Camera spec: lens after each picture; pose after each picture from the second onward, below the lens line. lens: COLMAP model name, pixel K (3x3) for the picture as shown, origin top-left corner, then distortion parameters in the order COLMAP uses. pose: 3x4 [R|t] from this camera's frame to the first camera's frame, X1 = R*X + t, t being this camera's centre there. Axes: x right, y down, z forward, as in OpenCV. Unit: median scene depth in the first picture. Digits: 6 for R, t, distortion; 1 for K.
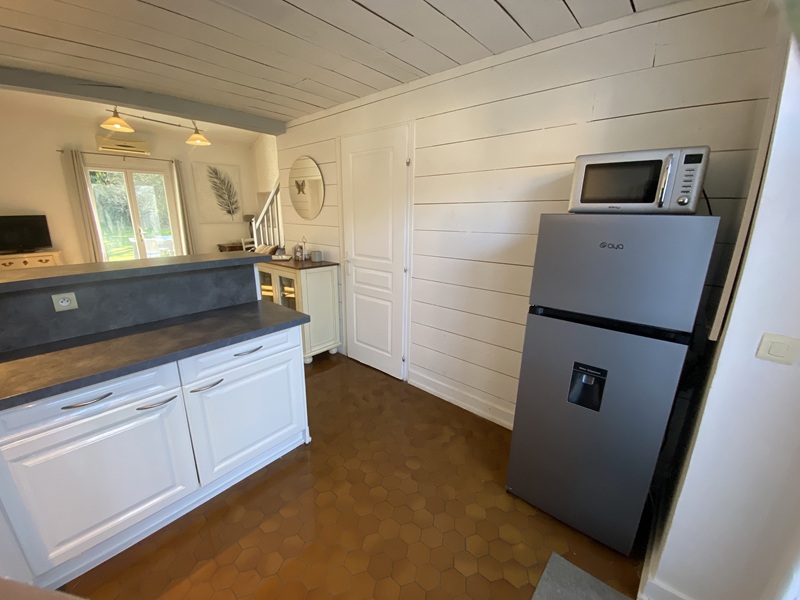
lens RADIAL K [[323.3, 0, 402.5], [0, 323.3, 298.8], [0, 0, 1]] dist [-0.014330, -0.006647]
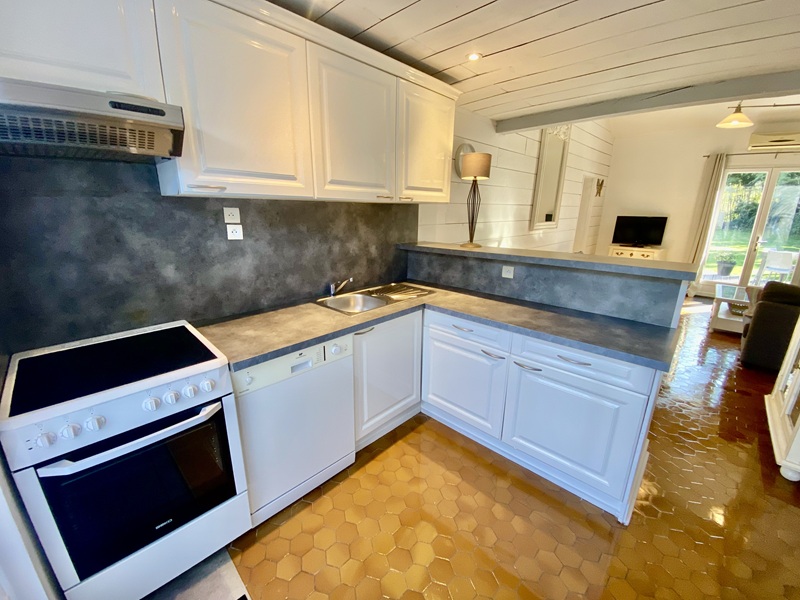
lens RADIAL K [[323.3, 0, 397.5], [0, 323.3, 302.0], [0, 0, 1]] dist [-0.014330, -0.006647]
pose [[-0.081592, 0.254835, -0.963536, 0.416679], [-0.259720, 0.927922, 0.267408, -0.111035], [0.962231, 0.272068, -0.009526, 0.465691]]
